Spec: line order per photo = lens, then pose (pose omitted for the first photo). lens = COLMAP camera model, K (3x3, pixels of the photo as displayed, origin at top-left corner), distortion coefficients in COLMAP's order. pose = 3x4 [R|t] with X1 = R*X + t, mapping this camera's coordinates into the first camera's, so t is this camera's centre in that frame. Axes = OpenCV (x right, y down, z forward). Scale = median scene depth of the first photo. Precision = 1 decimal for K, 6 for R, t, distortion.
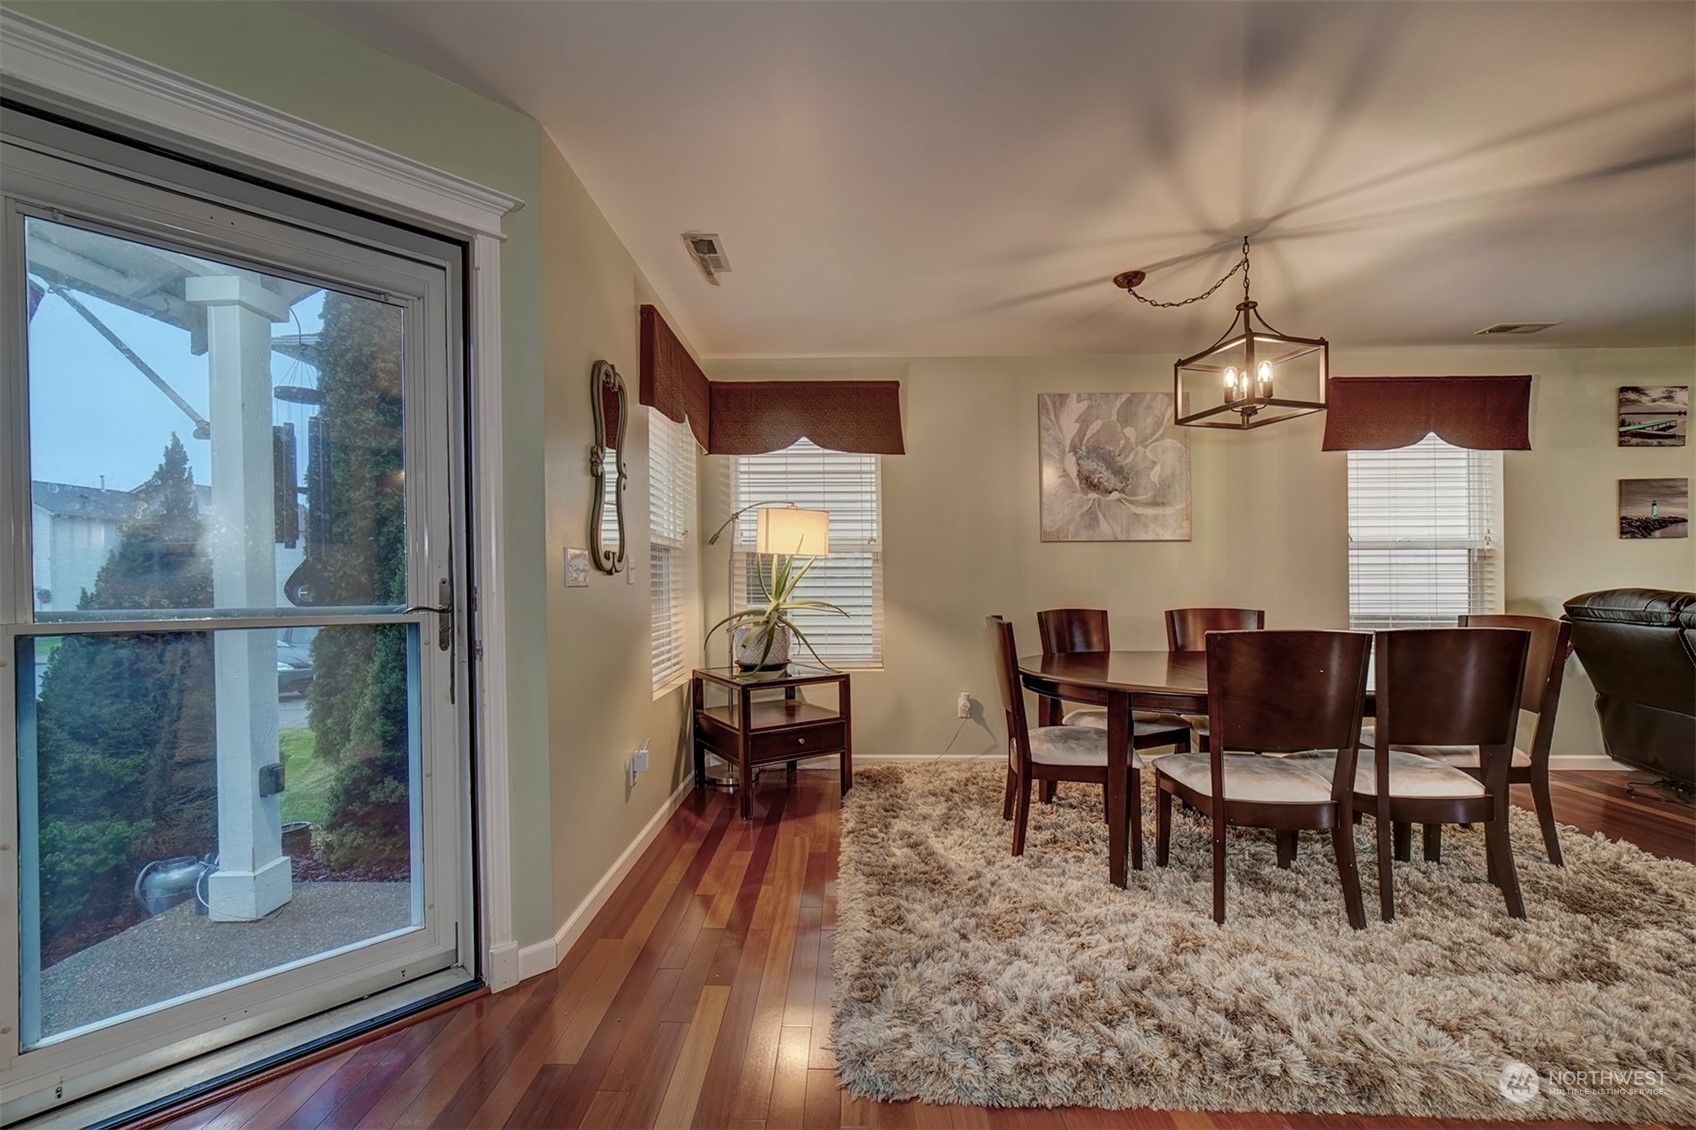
lens RADIAL K [[678.9, 0, 815.7], [0, 678.9, 559.0], [0, 0, 1]] dist [-0.000285, 0.000103]
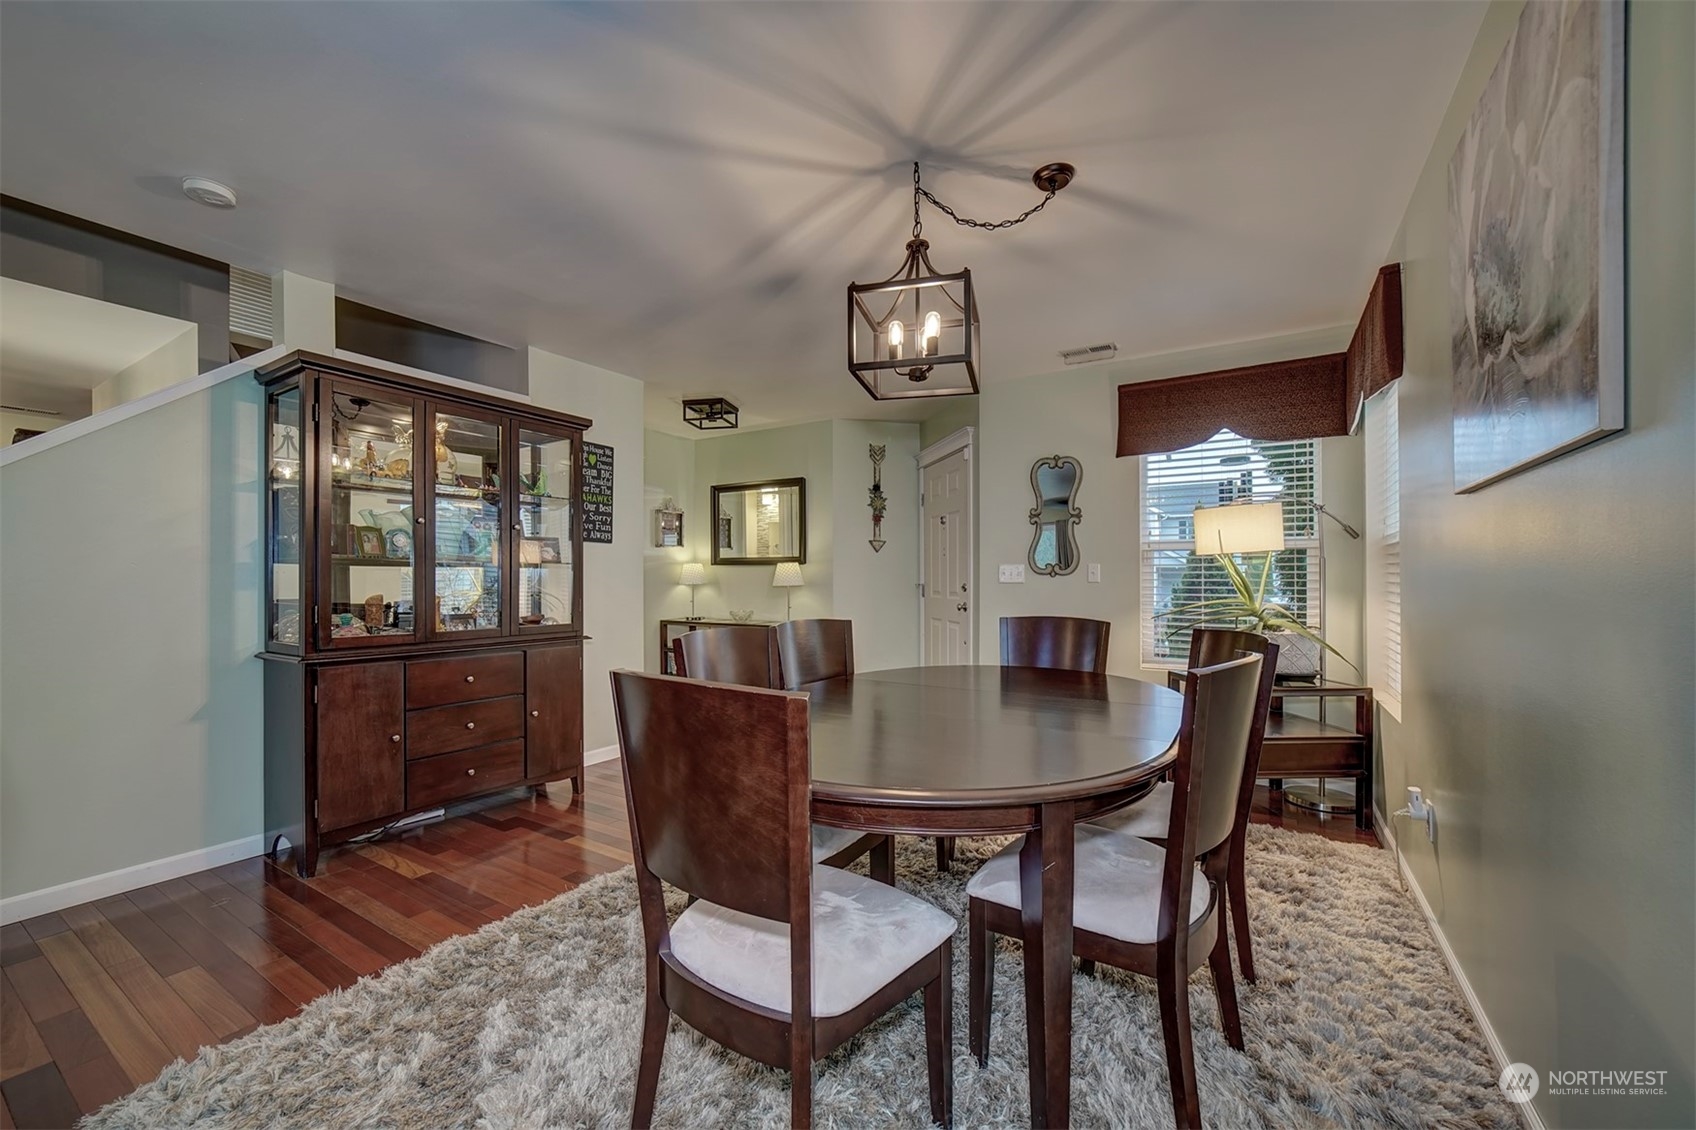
lens RADIAL K [[664.7, 0, 848.0], [0, 664.7, 565.0], [0, 0, 1]] dist [0.001354, 0.000057]
pose [[-0.484118, -0.020850, -0.874755, 1.044458], [0.033135, 0.998562, -0.042139, 0.038502], [0.874375, -0.049385, -0.482731, 0.983728]]
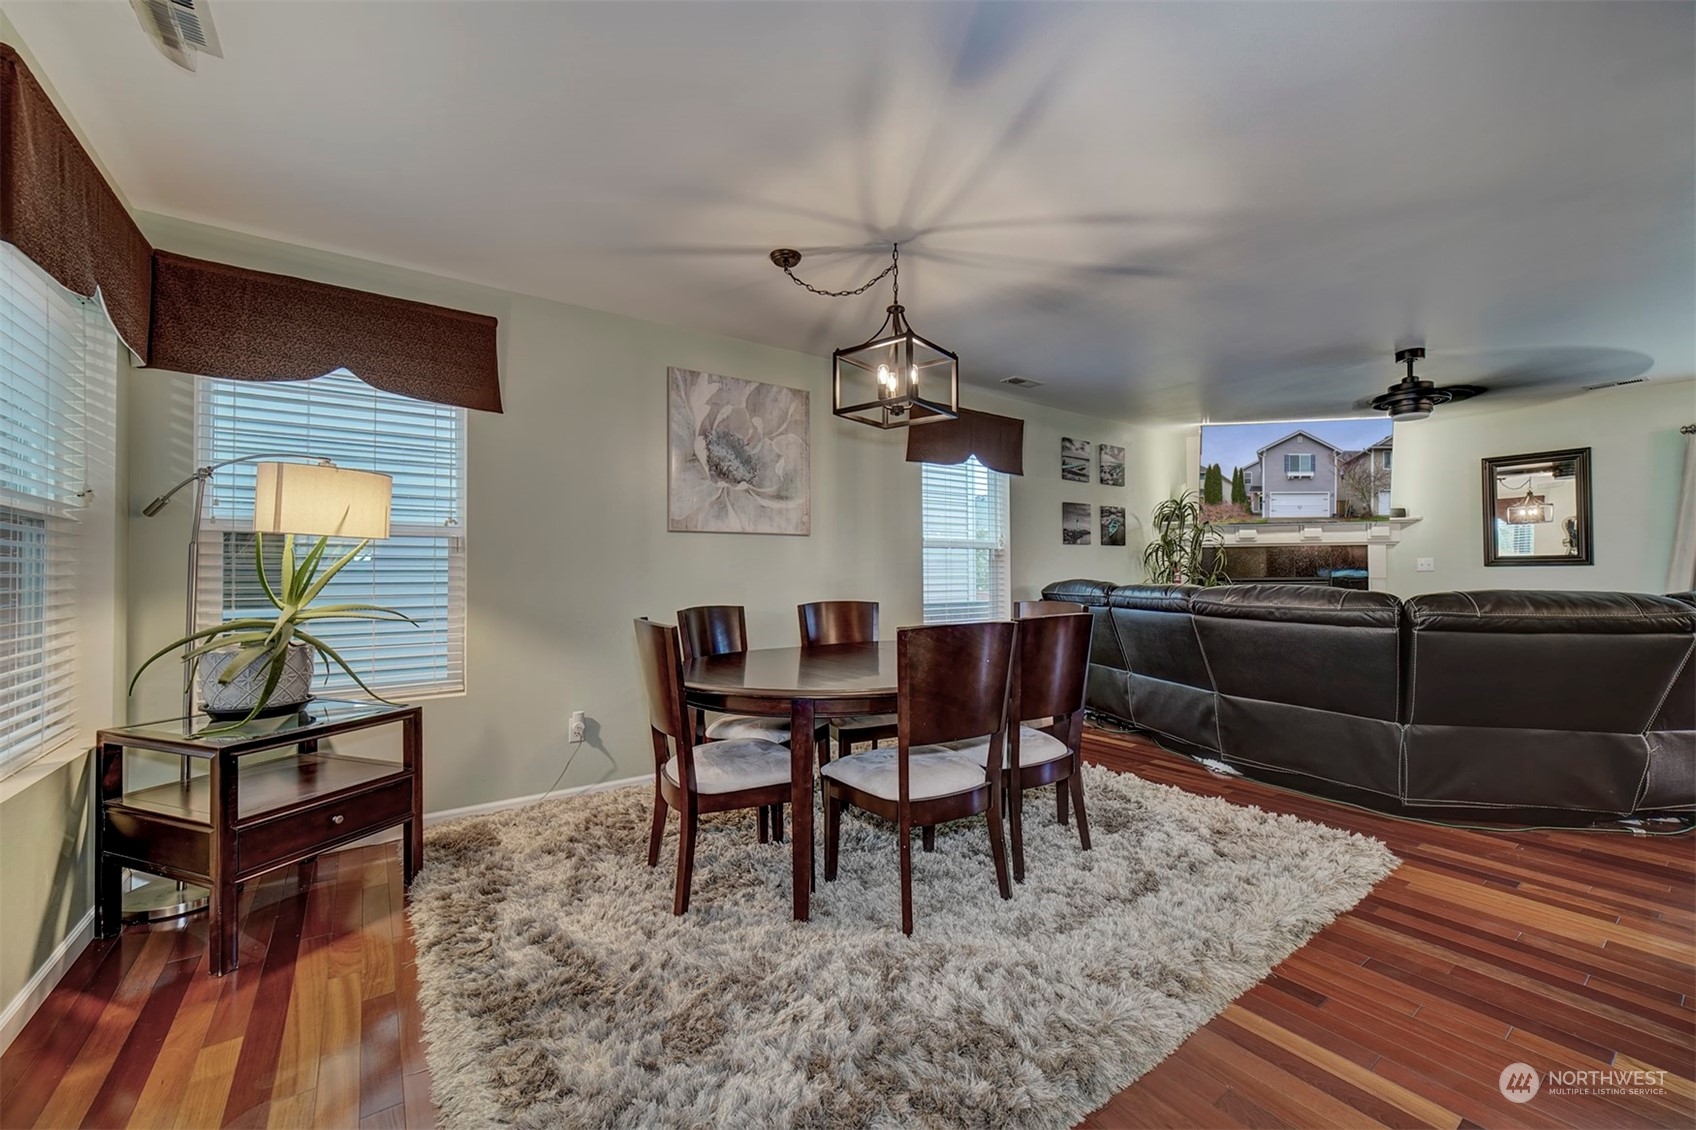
lens RADIAL K [[681.6, 0, 845.6], [0, 681.6, 544.7], [0, 0, 1]] dist [-0.019902, 0.008401]
pose [[0.785477, 0.025005, 0.618385, -0.044324], [-0.017244, 0.999680, -0.018520, 0.005484], [-0.618650, 0.003883, 0.785657, 0.176685]]
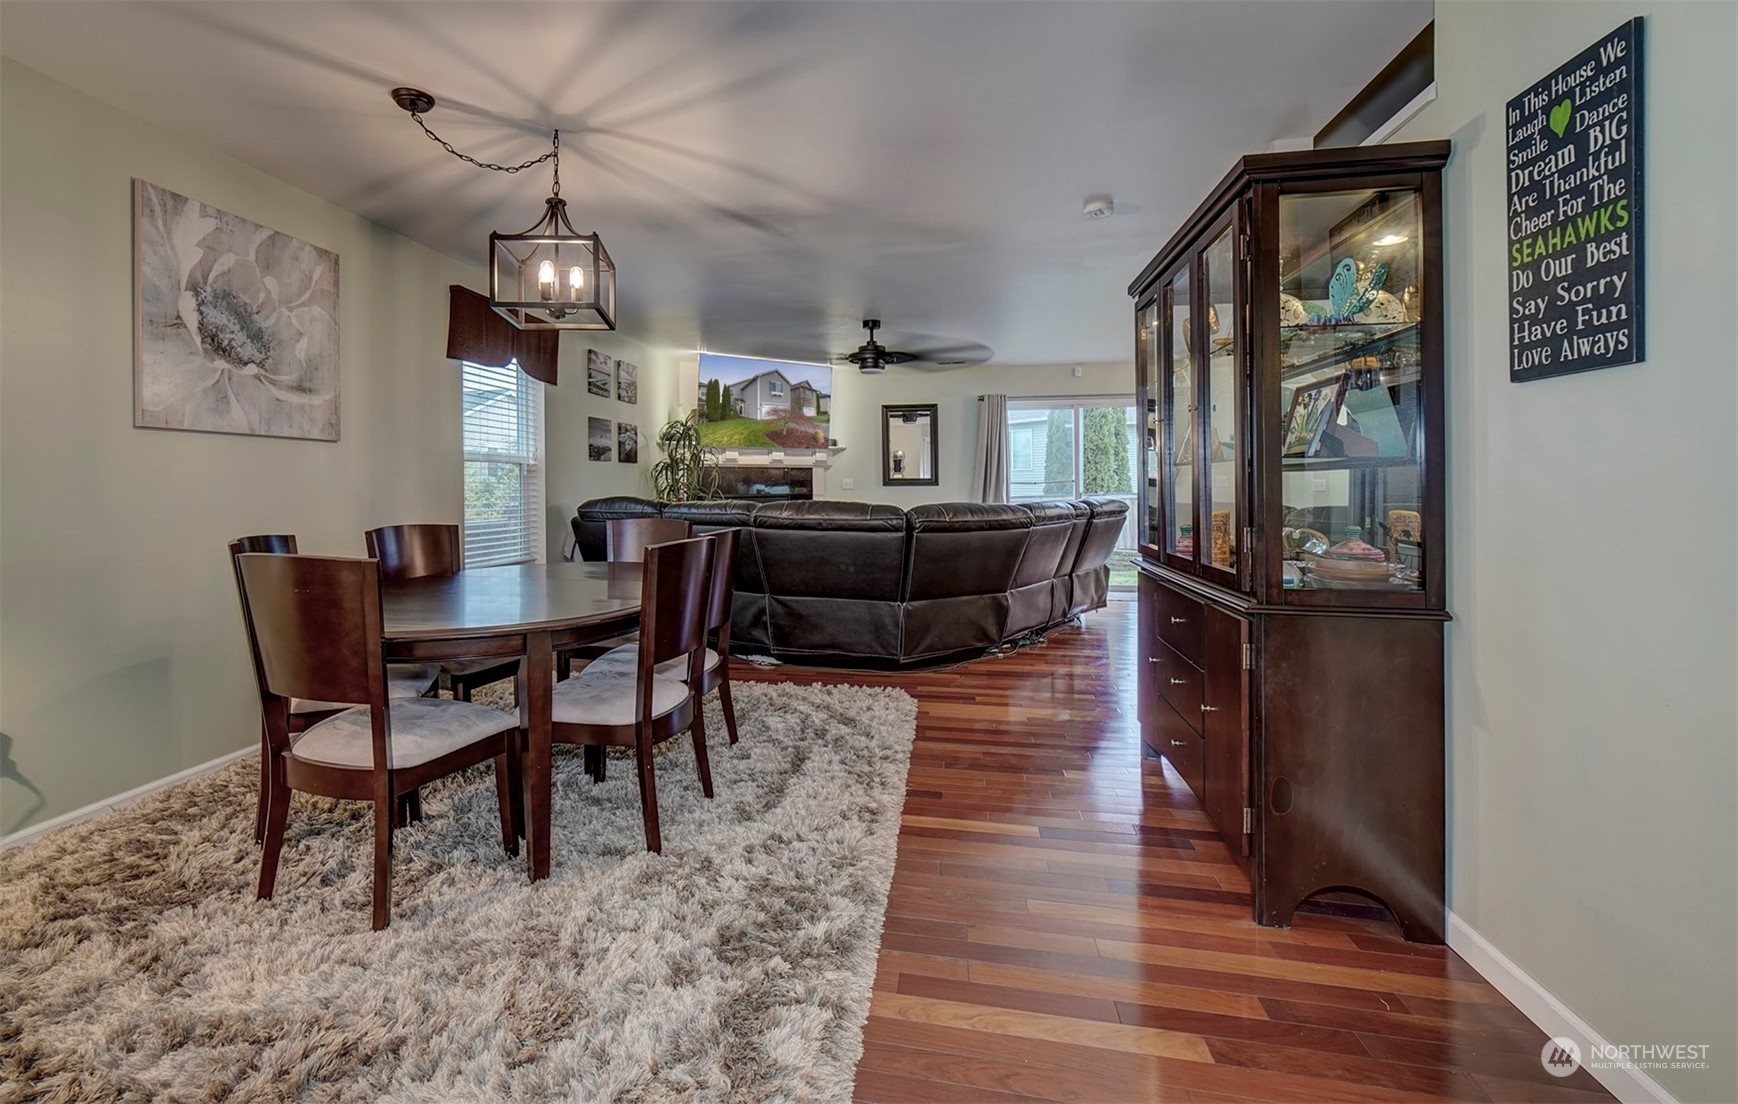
lens RADIAL K [[761.5, 0, 788.7], [0, 761.5, 456.8], [0, 0, 1]] dist [-0.017713, -0.000188]
pose [[0.153520, 0.042621, 0.987226, -0.262740], [-0.029790, 0.998815, -0.038489, 0.009908], [-0.987696, -0.023501, 0.154608, 0.386053]]
